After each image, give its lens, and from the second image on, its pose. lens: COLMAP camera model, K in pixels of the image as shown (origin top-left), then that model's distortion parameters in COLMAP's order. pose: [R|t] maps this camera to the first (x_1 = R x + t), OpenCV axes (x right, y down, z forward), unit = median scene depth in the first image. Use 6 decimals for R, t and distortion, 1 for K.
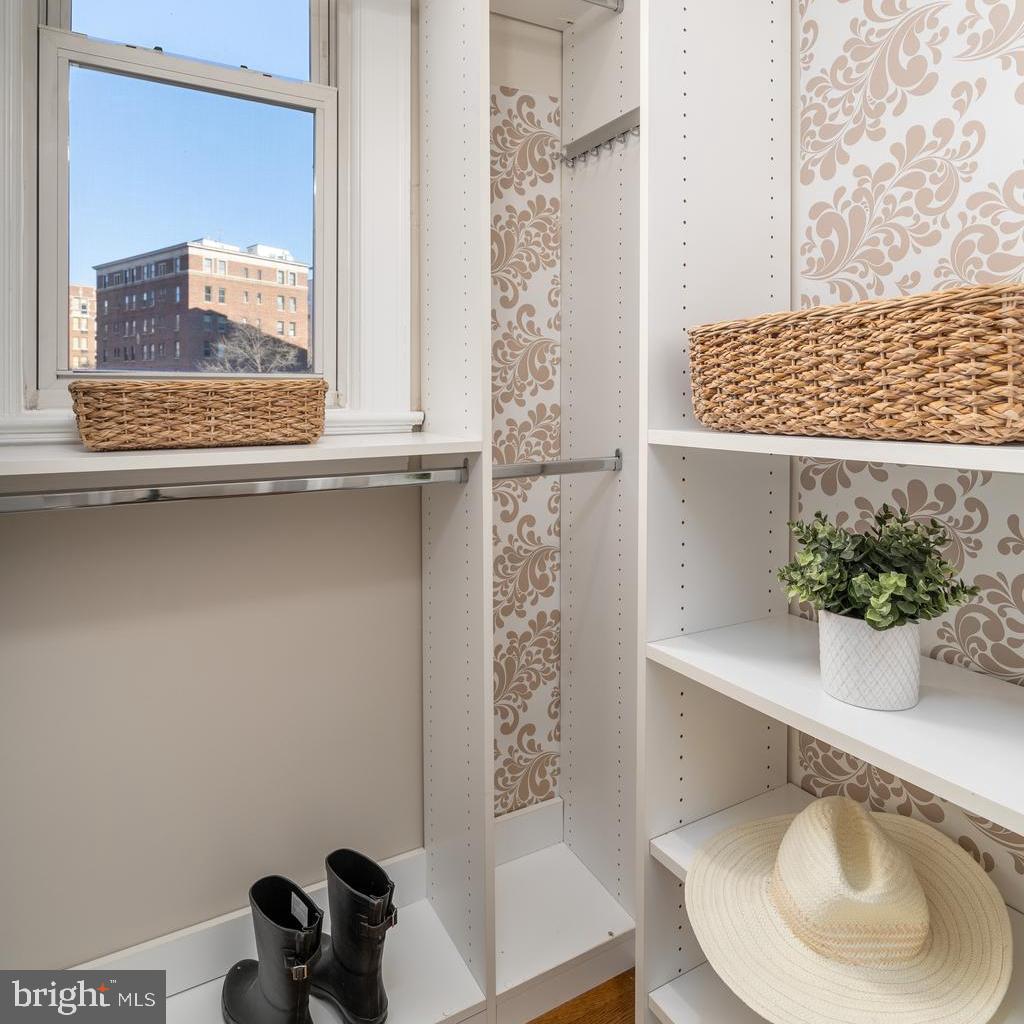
lens RADIAL K [[697.1, 0, 511.5], [0, 697.1, 404.8], [0, 0, 1]] dist [-0.008579, -0.001440]
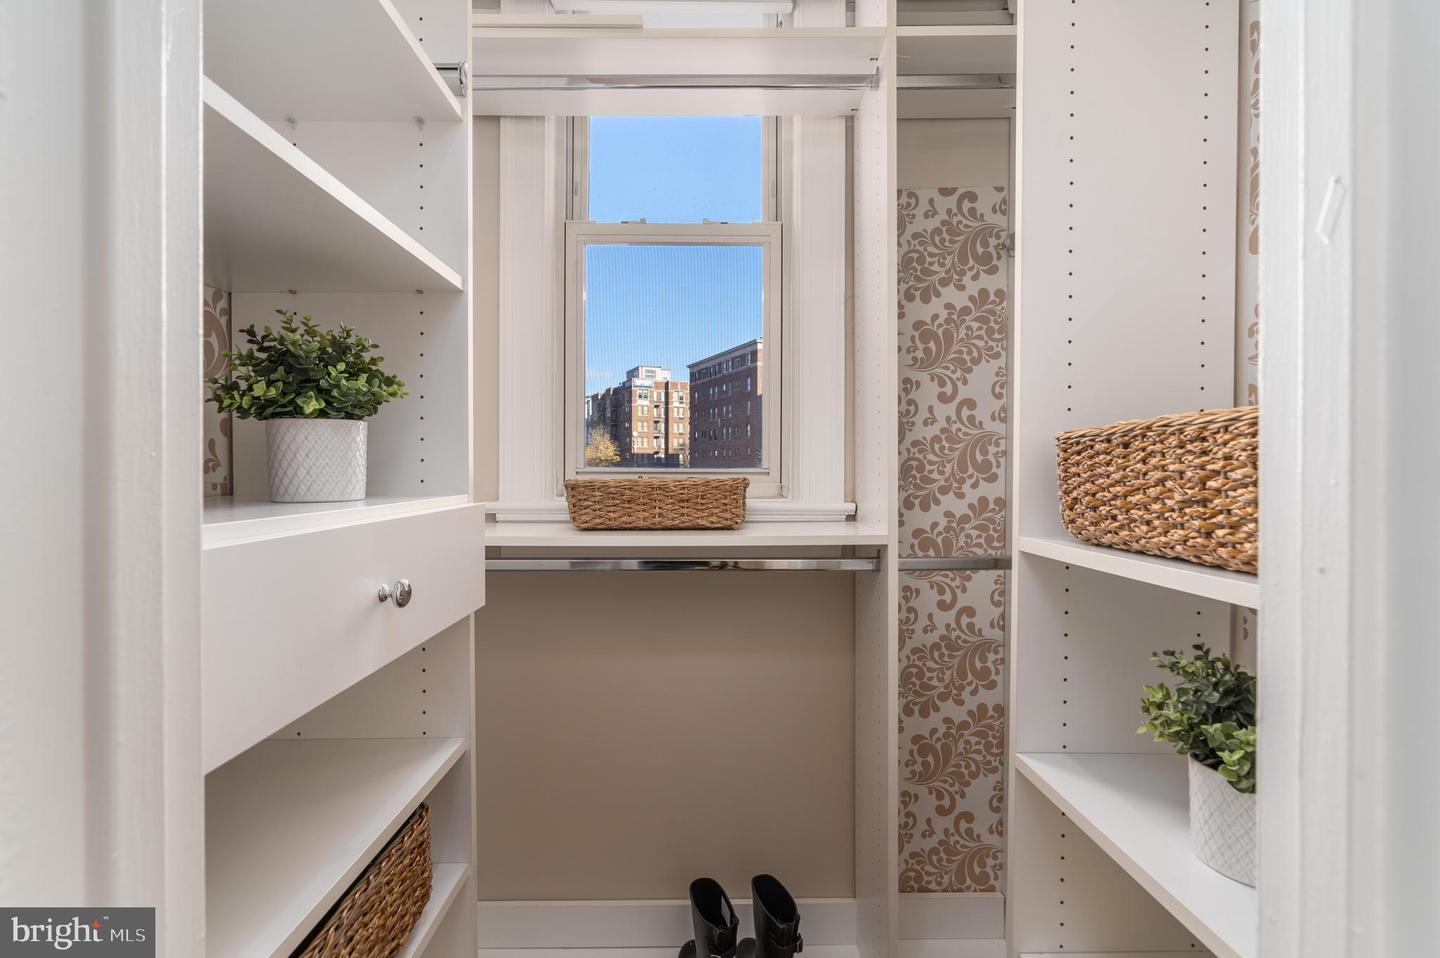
lens RADIAL K [[654.1, 0, 719.9], [0, 654.1, 484.7], [0, 0, 1]] dist [-0.010690, 0.005290]
pose [[0.878138, 0.017560, -0.478085, 0.286297], [-0.012834, 0.999831, 0.013150, -0.047258], [0.478235, -0.005412, 0.878215, -0.007635]]
